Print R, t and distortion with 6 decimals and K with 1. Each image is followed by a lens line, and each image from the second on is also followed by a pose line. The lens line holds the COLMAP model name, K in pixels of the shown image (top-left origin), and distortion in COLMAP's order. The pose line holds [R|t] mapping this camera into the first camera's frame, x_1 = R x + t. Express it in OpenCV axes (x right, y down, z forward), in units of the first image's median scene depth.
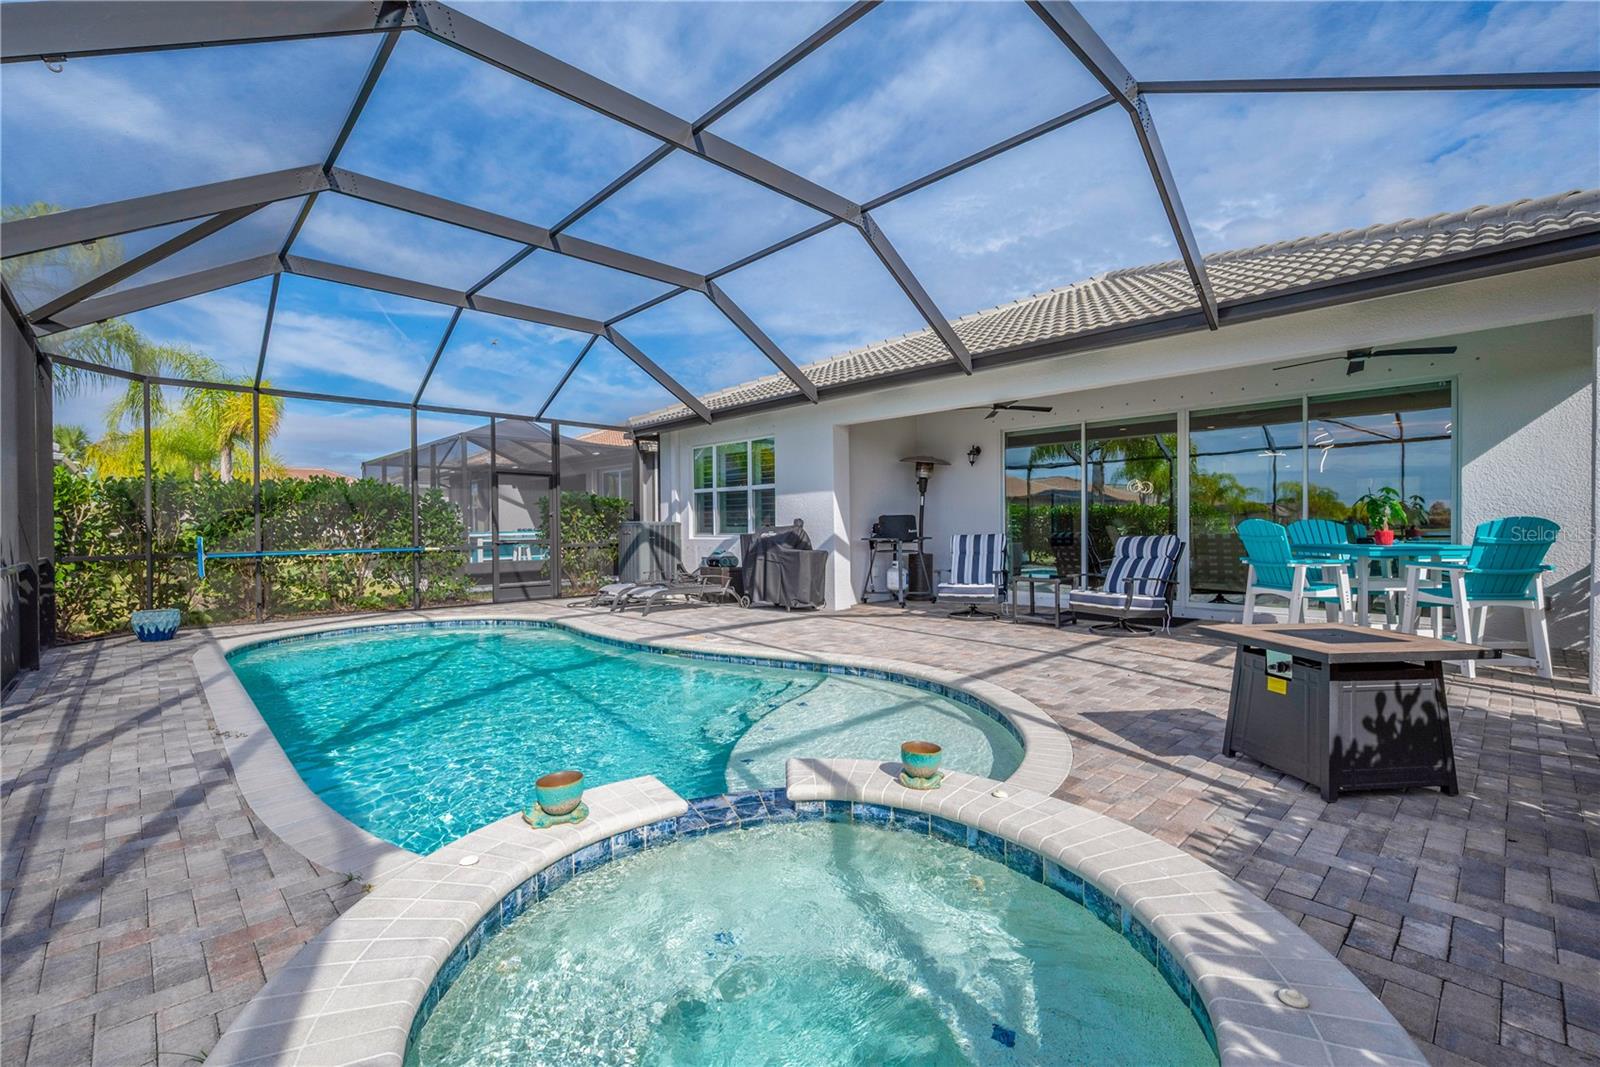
lens RADIAL K [[688.1, 0, 809.3], [0, 688.1, 534.1], [0, 0, 1]] dist [0.000603, 0.000077]
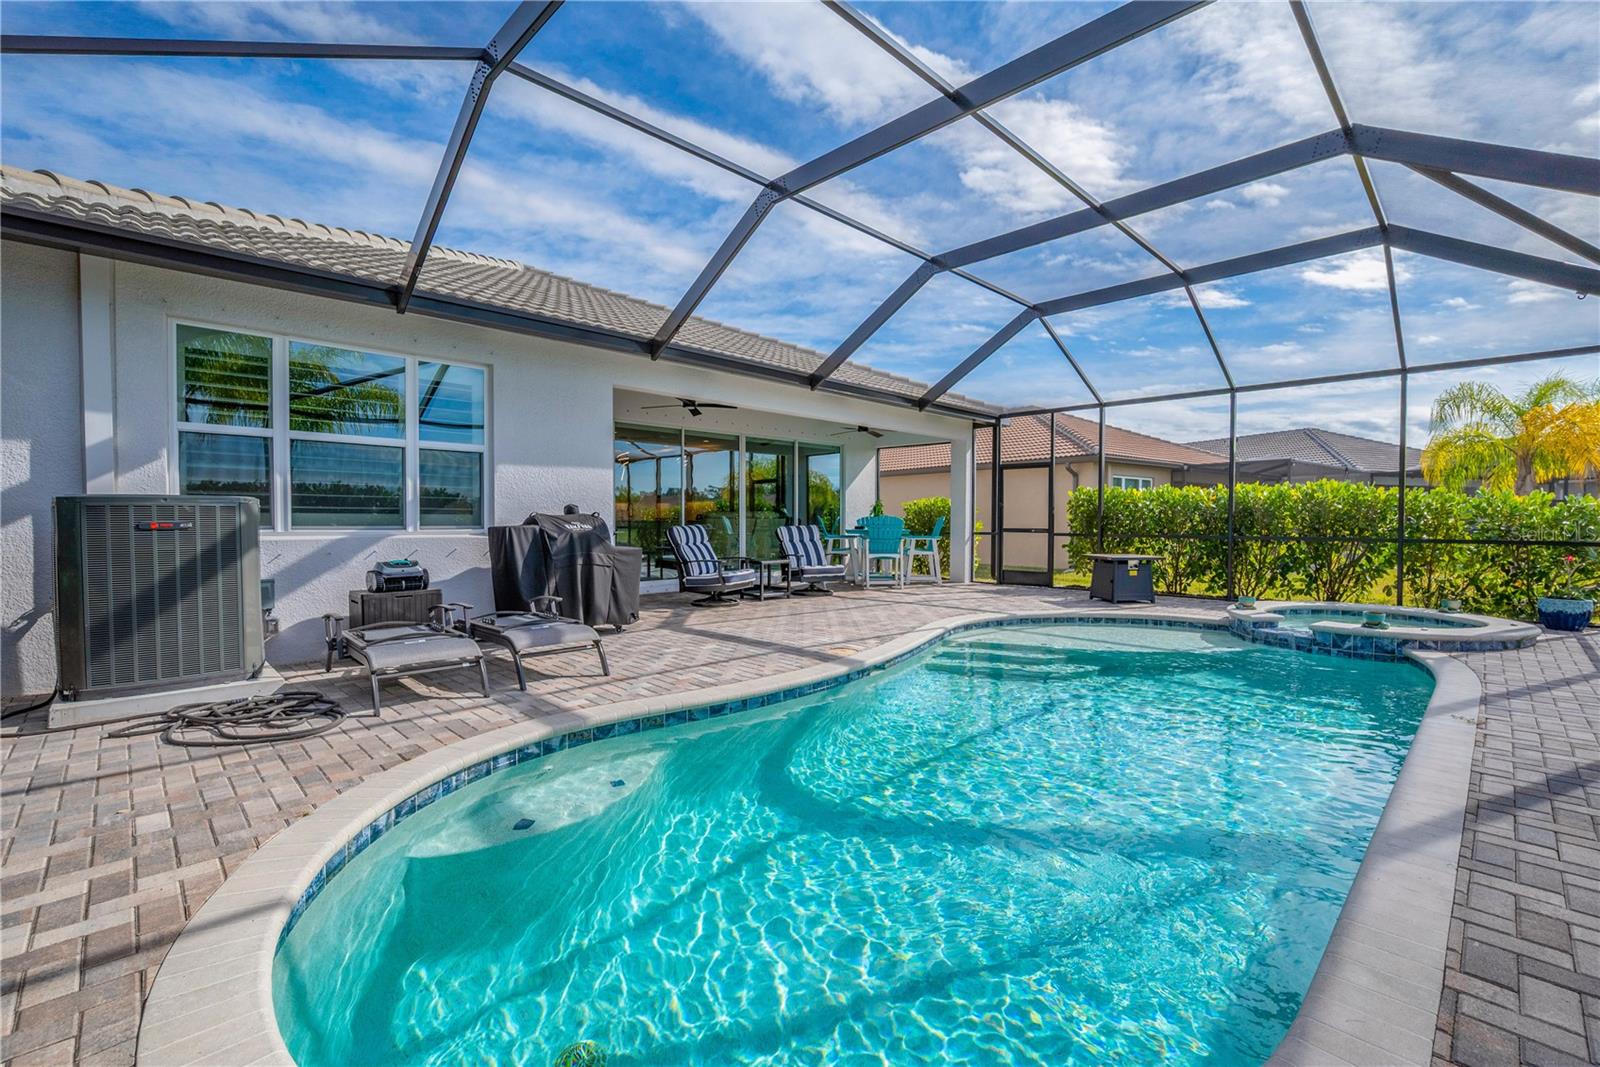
lens RADIAL K [[688.1, 0, 809.0], [0, 688.1, 534.7], [0, 0, 1]] dist [0.000603, 0.000077]
pose [[-0.035810, -0.024103, 0.999068, -0.688564], [-0.001020, 0.999709, 0.024082, -0.007711], [-0.999358, -0.000157, -0.035824, 0.750032]]
